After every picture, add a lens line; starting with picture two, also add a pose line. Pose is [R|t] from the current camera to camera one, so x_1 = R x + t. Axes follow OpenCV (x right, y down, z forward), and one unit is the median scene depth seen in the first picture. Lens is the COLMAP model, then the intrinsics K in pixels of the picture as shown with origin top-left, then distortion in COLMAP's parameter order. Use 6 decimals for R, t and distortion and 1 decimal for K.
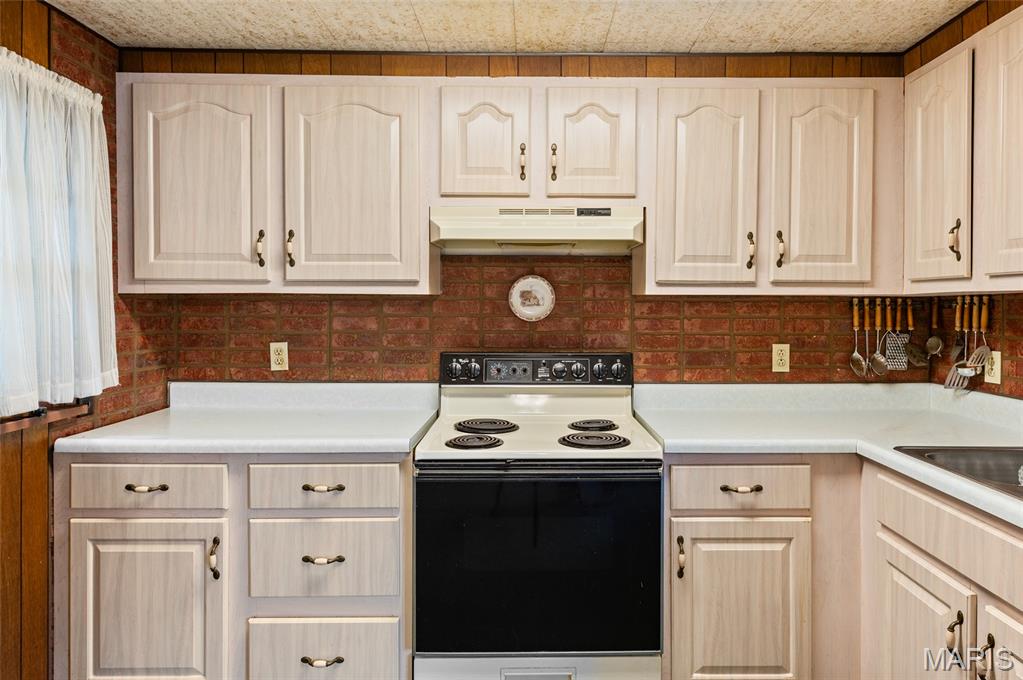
lens RADIAL K [[595.1, 0, 517.3], [0, 595.1, 338.0], [0, 0, 1]] dist [-0.004649, -0.000204]
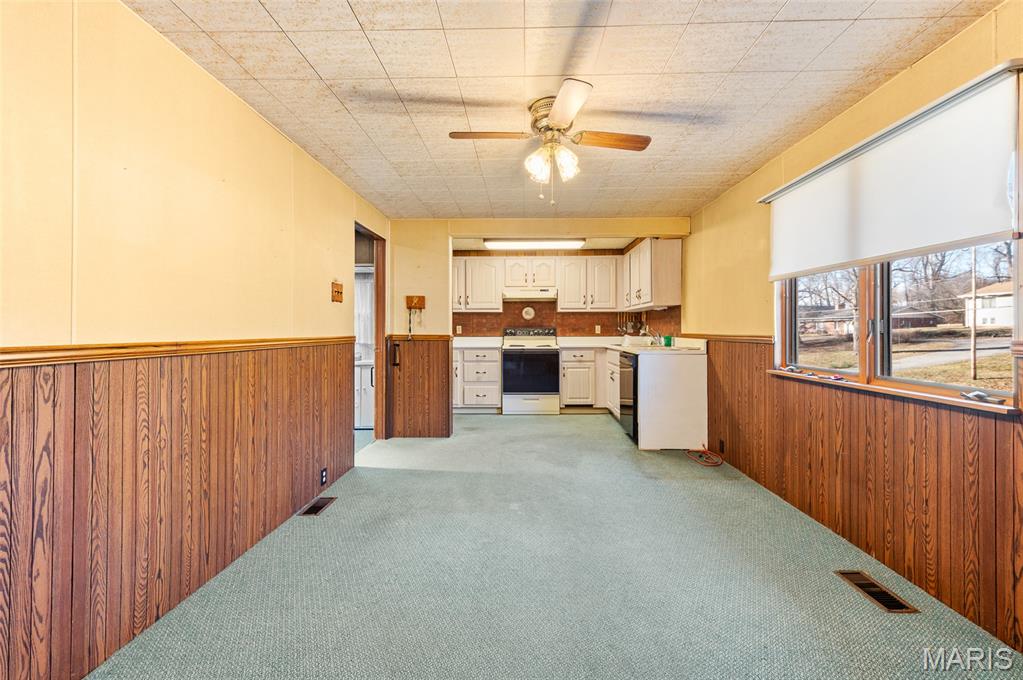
lens RADIAL K [[434.6, 0, 511.0], [0, 434.6, 334.0], [0, 0, 1]] dist [0.000407, 0.000007]
pose [[0.999956, -0.006284, -0.006946, -0.070226], [0.005938, 0.998794, -0.048739, 0.208478], [0.007243, 0.048696, 0.998787, -1.817779]]
